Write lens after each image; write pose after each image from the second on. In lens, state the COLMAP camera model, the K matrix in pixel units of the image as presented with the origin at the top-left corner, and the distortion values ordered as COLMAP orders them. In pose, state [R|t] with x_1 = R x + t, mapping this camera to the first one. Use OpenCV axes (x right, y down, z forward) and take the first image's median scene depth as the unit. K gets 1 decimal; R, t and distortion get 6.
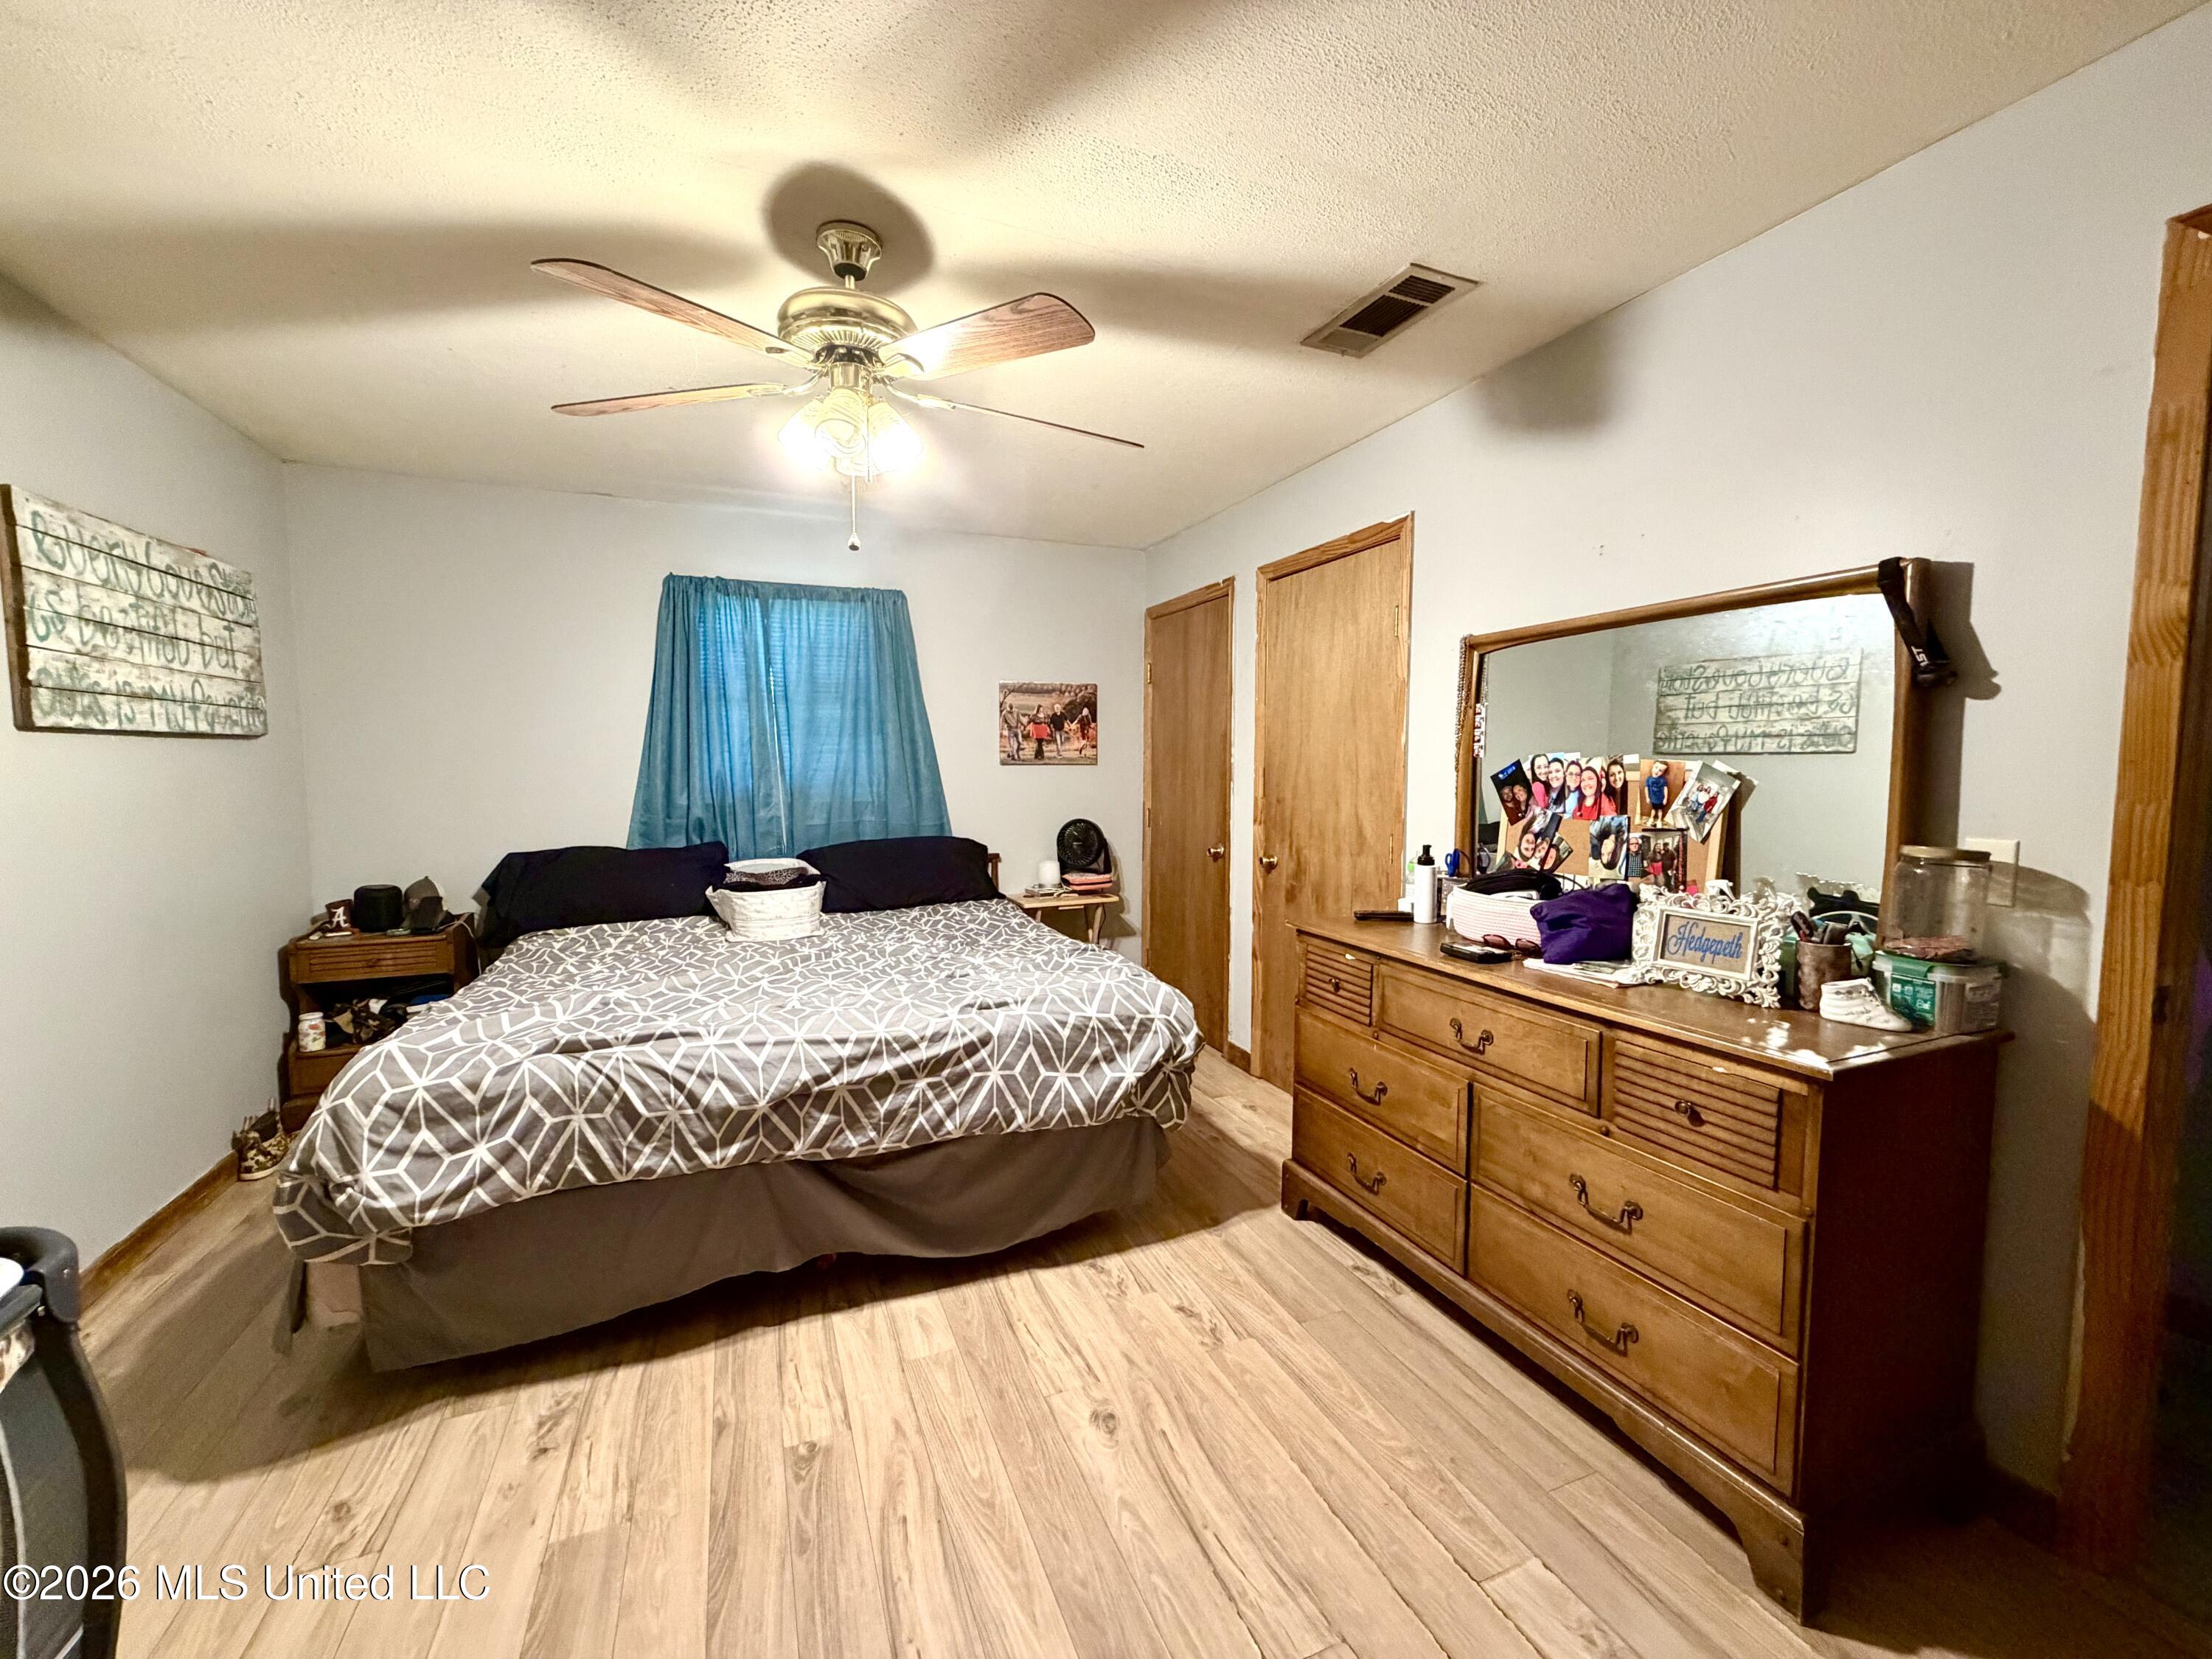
lens RADIAL K [[881.9, 0, 1100.8], [0, 881.9, 823.3], [0, 0, 1]] dist [-0.000413, 0.000561]
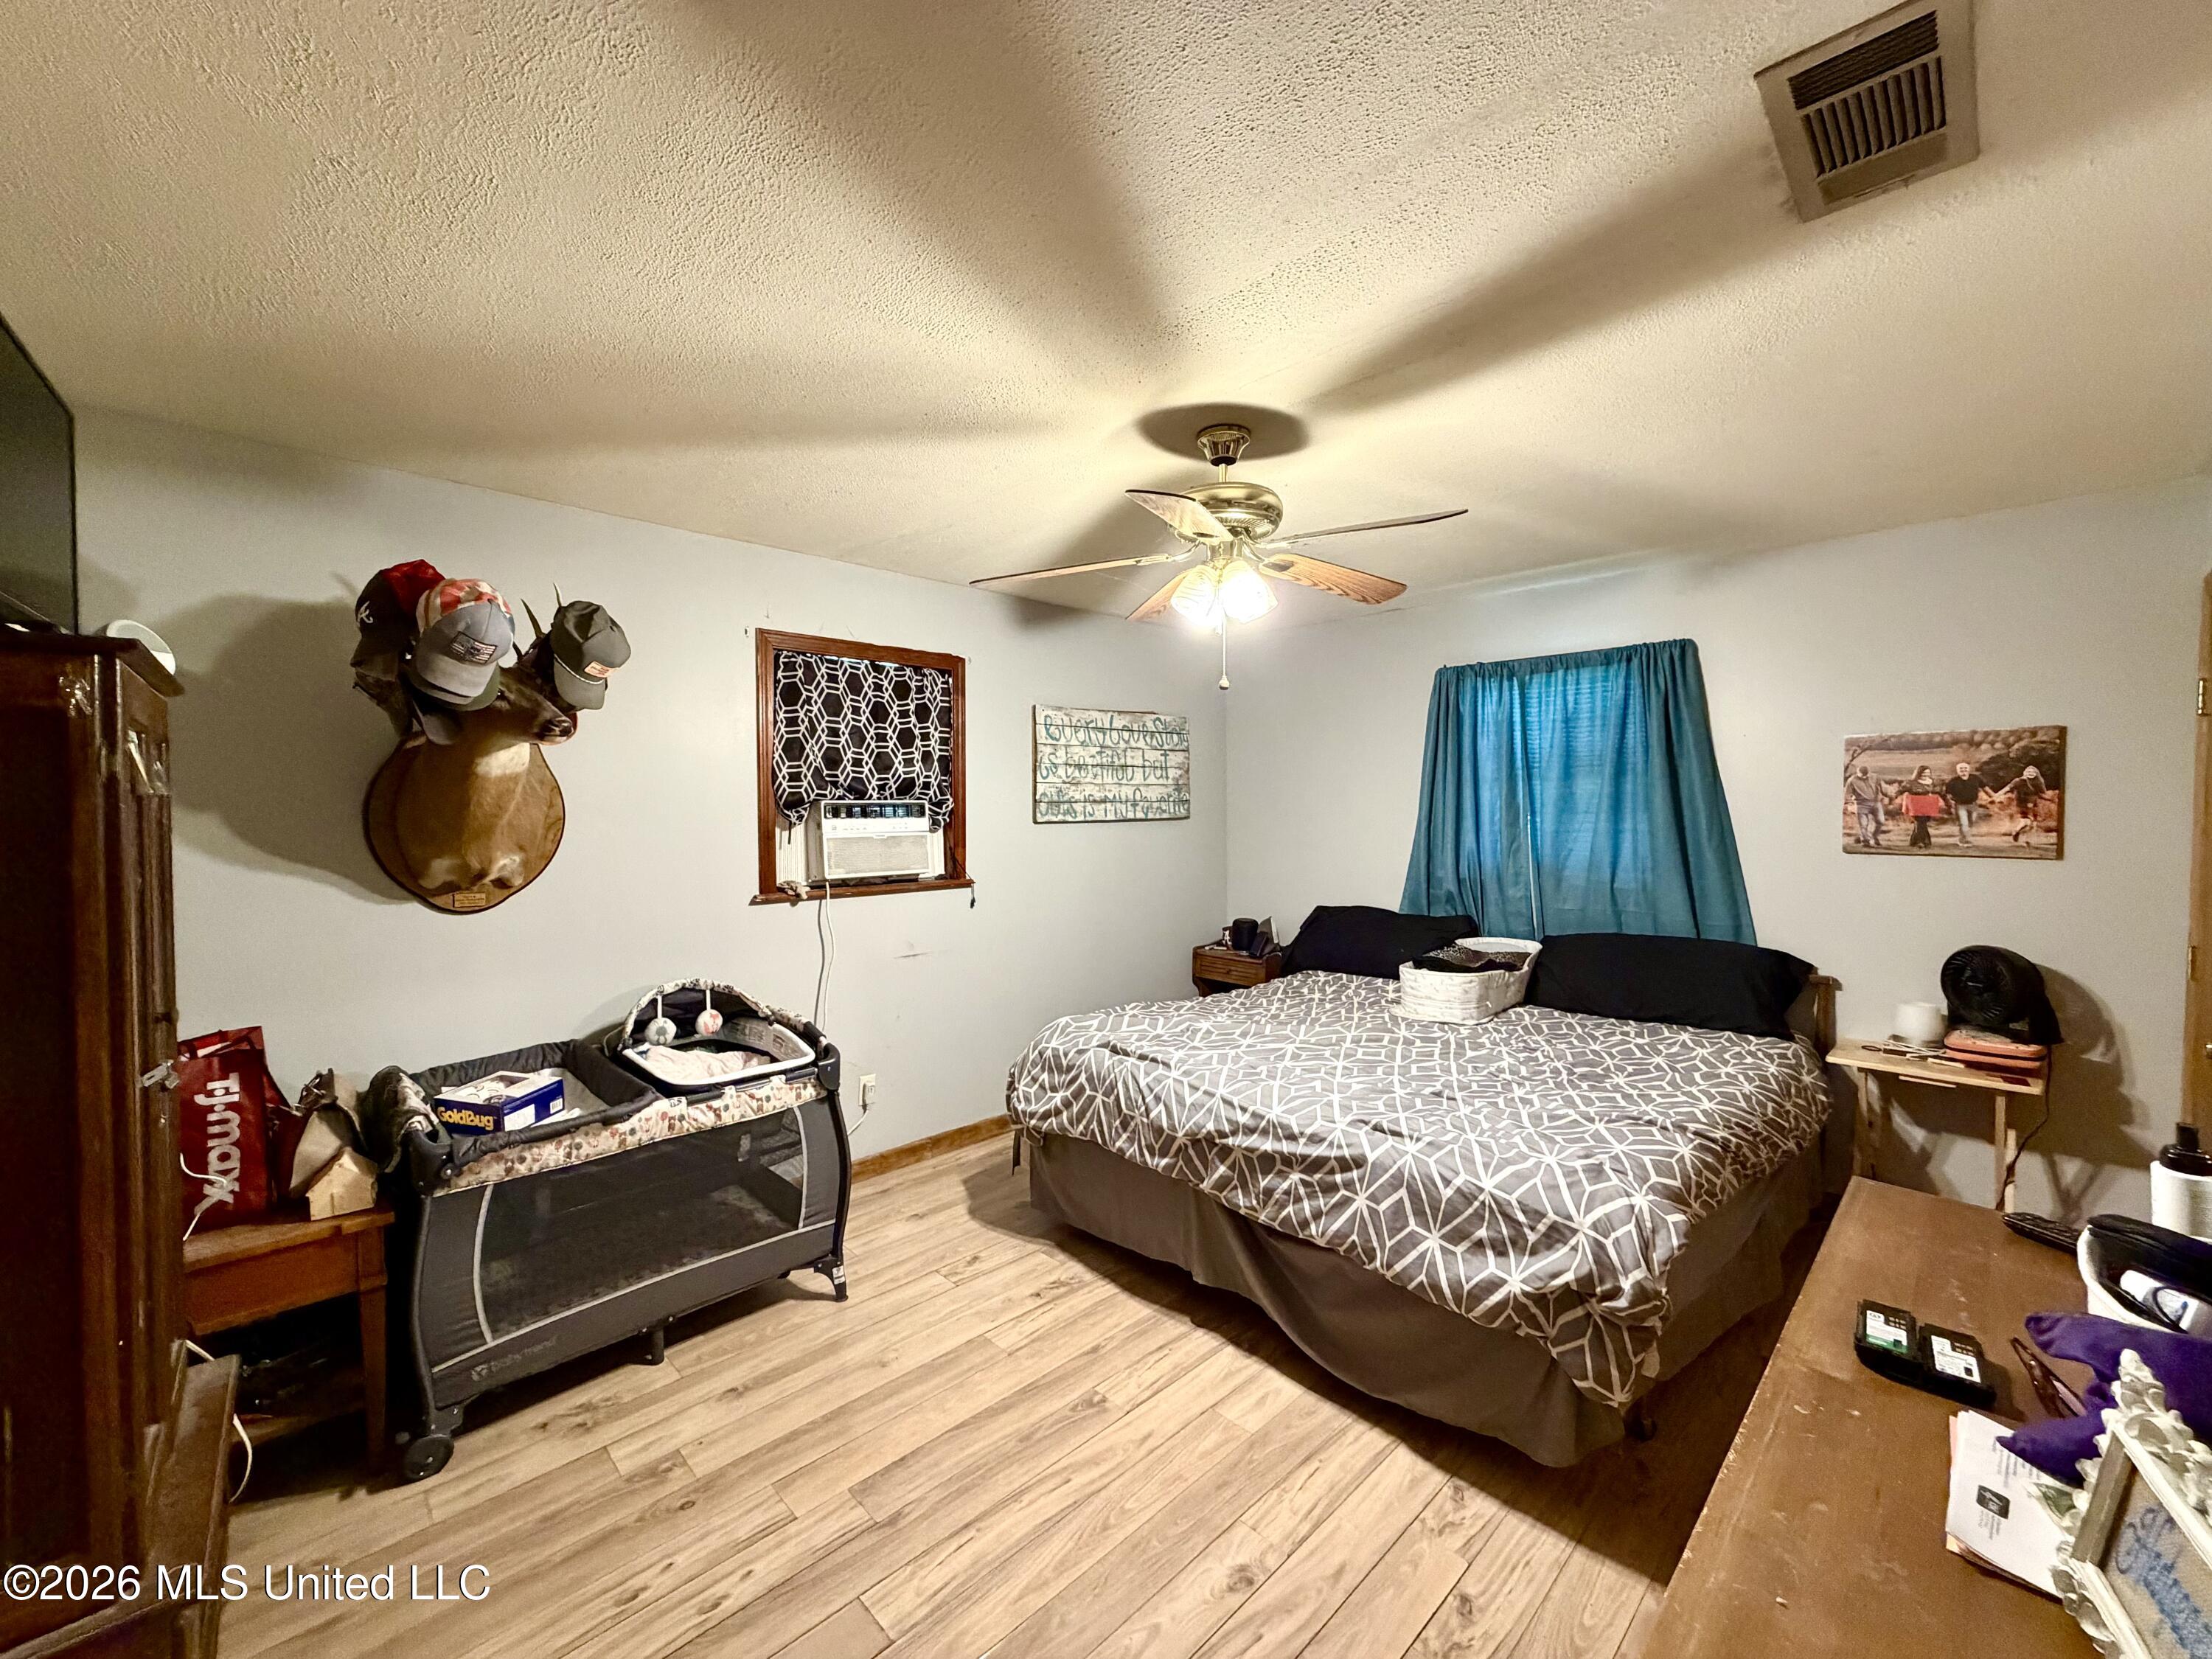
lens RADIAL K [[881.9, 0, 1096.8], [0, 881.9, 824.9], [0, 0, 1]] dist [-0.000413, 0.000561]
pose [[0.357757, 0.022953, -0.933533, 0.644388], [-0.062111, 0.998069, 0.000737, -0.101325], [0.931747, 0.057719, 0.358492, 0.362434]]
